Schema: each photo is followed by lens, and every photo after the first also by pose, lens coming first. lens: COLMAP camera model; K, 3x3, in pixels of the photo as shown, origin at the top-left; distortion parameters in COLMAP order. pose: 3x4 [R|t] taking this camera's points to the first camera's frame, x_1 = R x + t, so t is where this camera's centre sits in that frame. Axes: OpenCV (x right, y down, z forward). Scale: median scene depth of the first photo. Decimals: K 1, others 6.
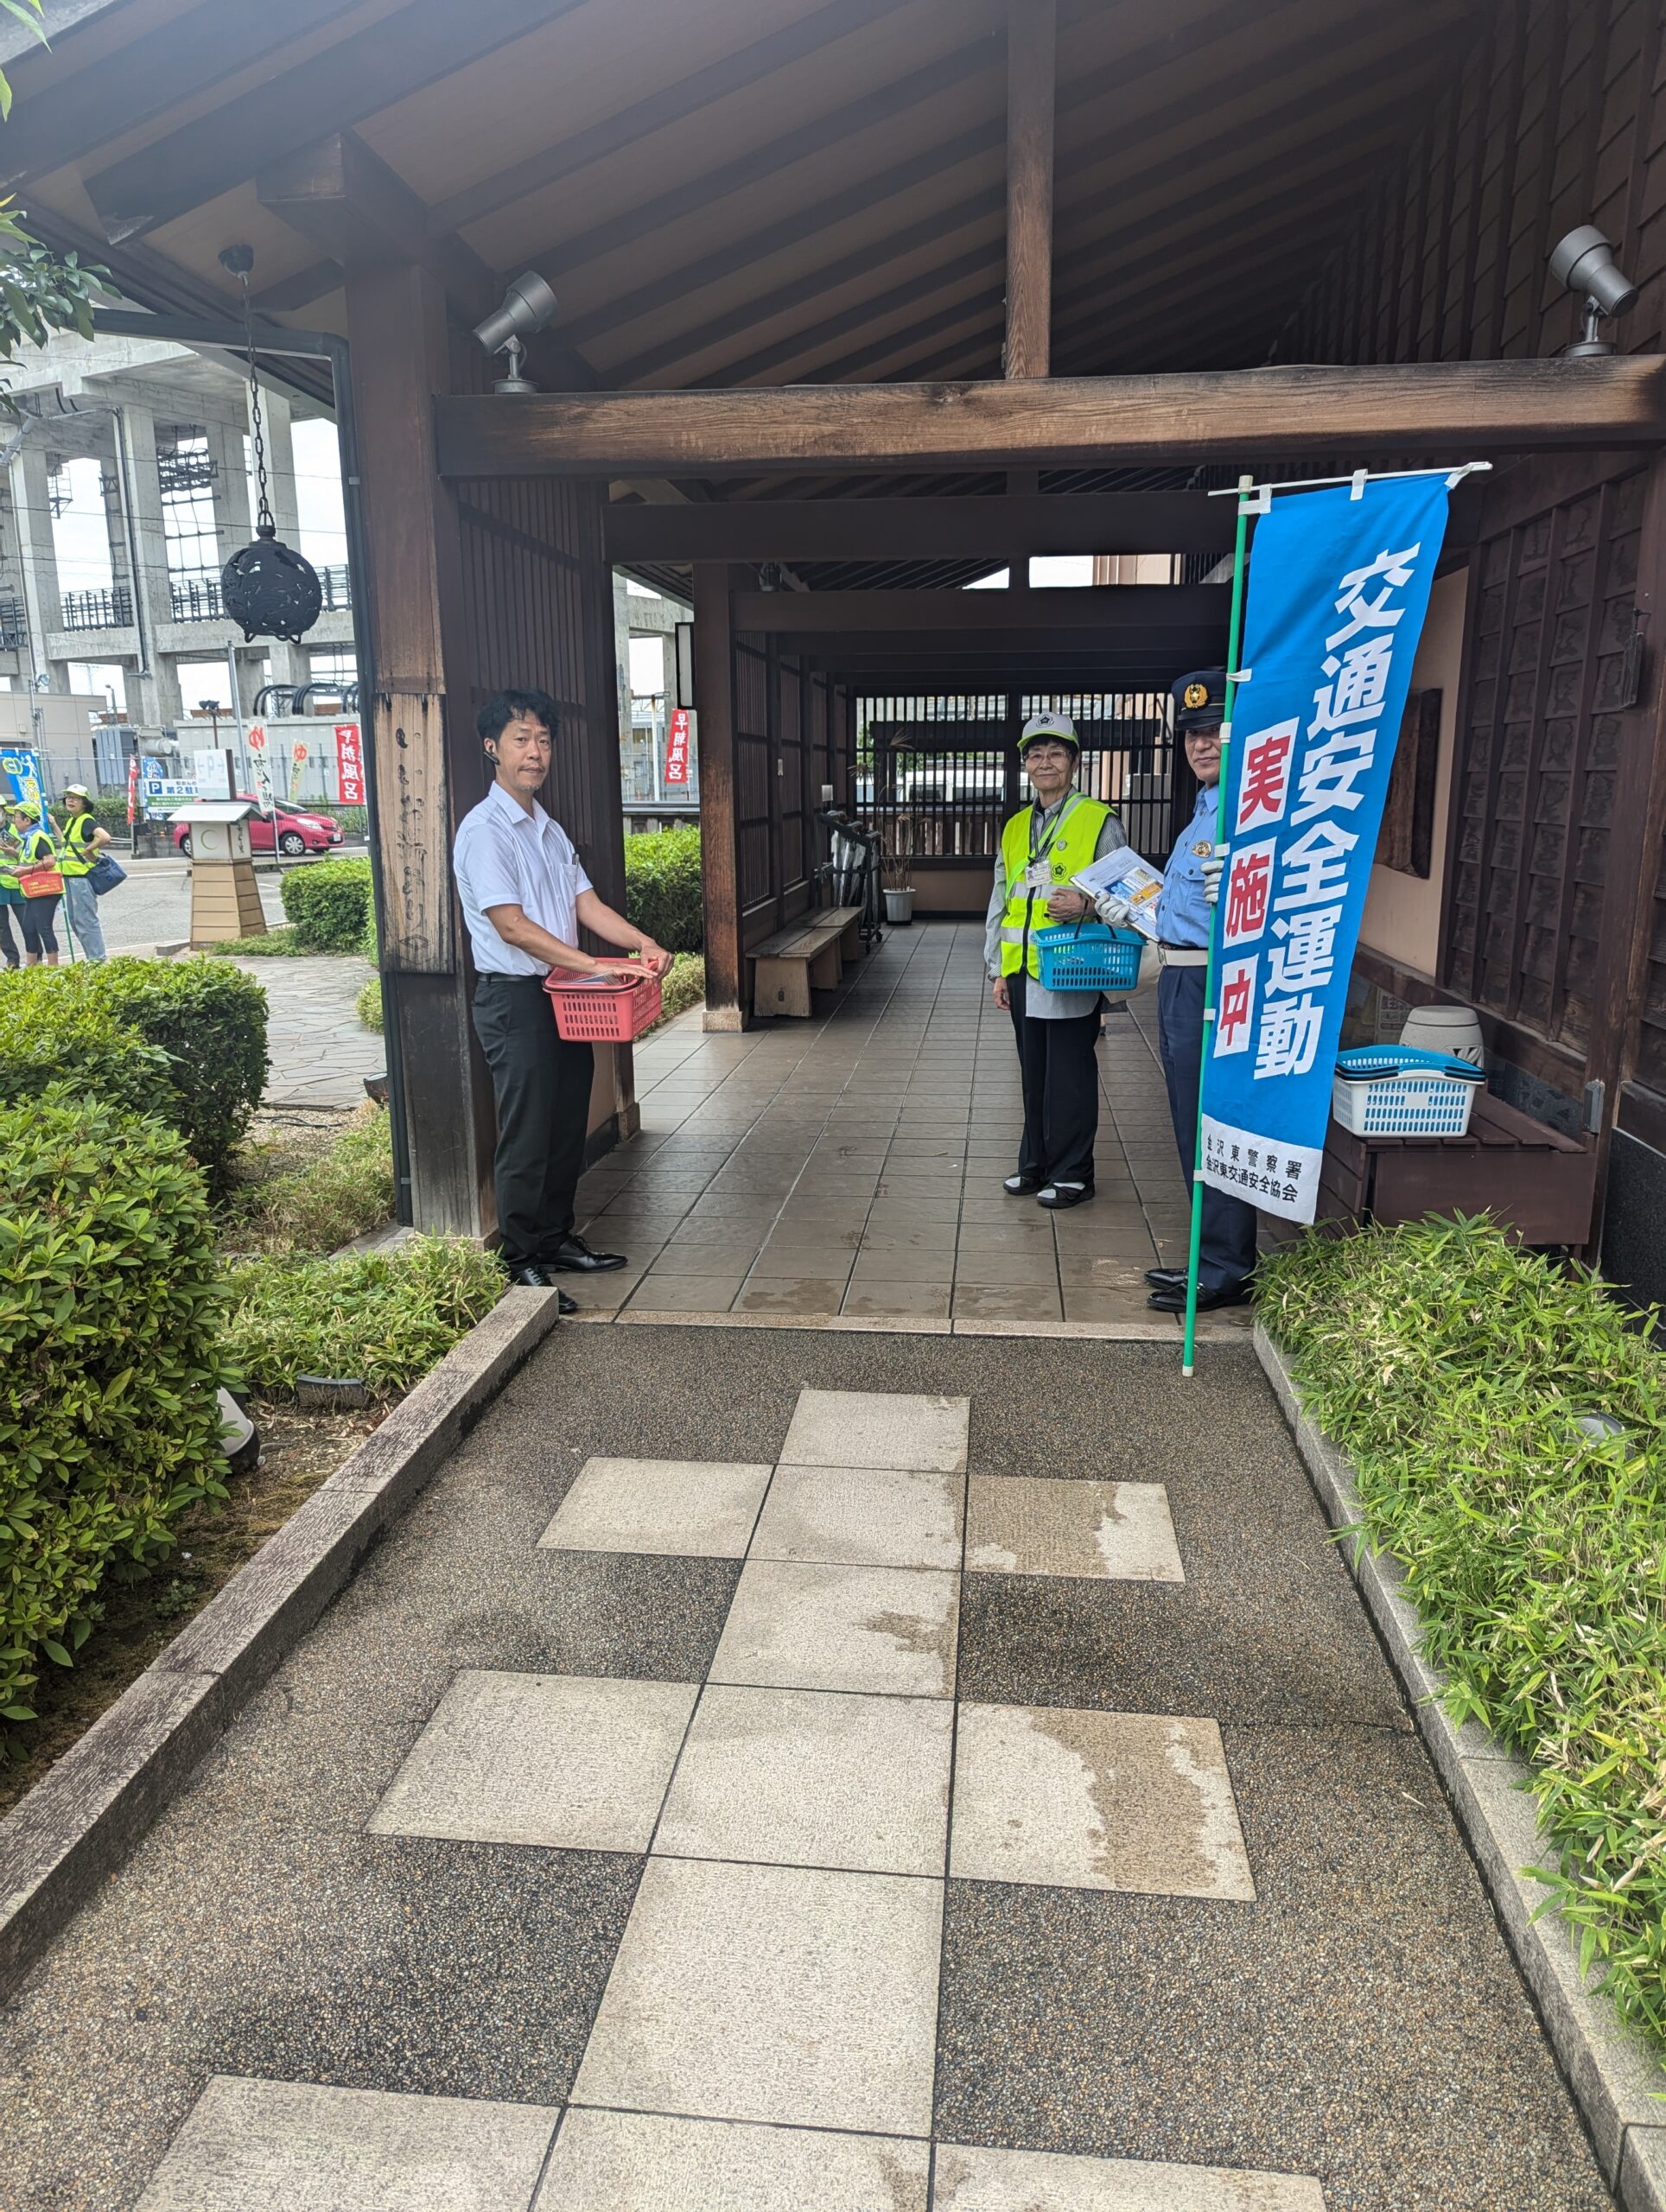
lens RADIAL K [[1541.9, 0, 830.9], [0, 1541.9, 1121.1], [0, 0, 1]] dist [-0.011872, -0.002078]
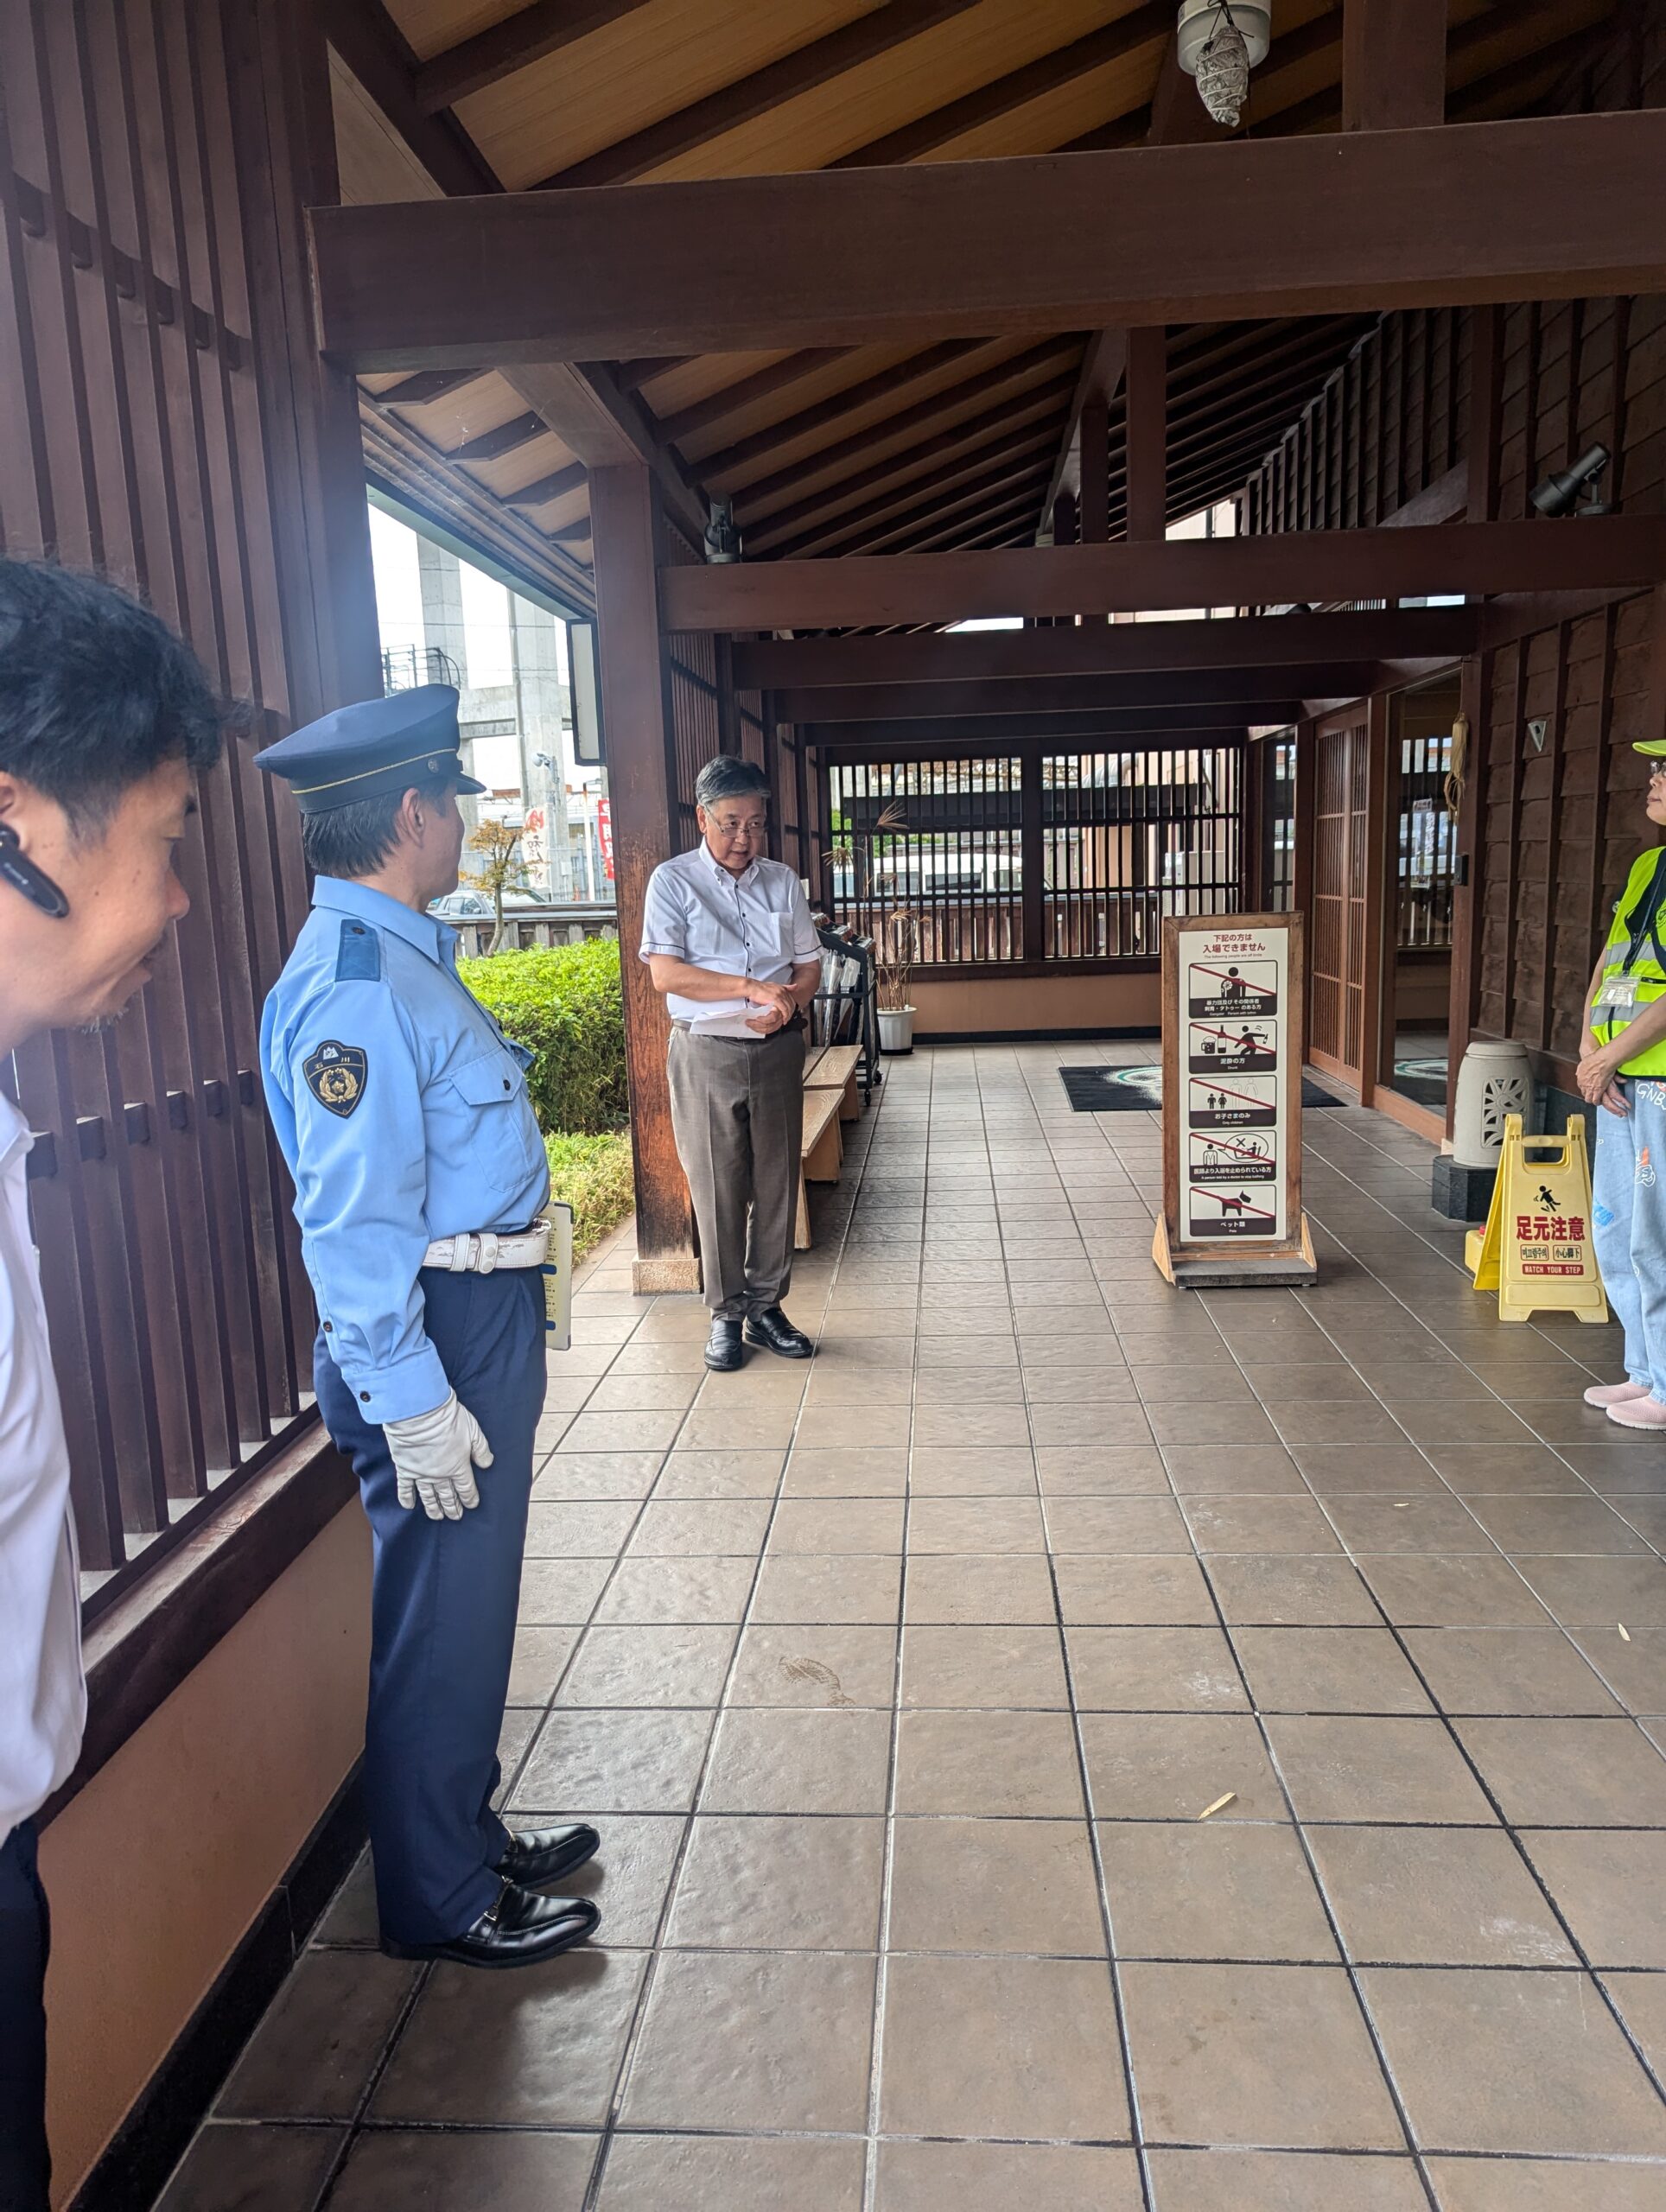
lens RADIAL K [[1541.9, 0, 833.8], [0, 1541.9, 1102.7], [0, 0, 1]] dist [-0.011872, -0.002078]
pose [[0.998899, -0.034099, 0.032224, -0.012695], [0.036154, 0.997196, -0.065517, -0.052973], [-0.029900, 0.066610, 0.997331, 0.230357]]
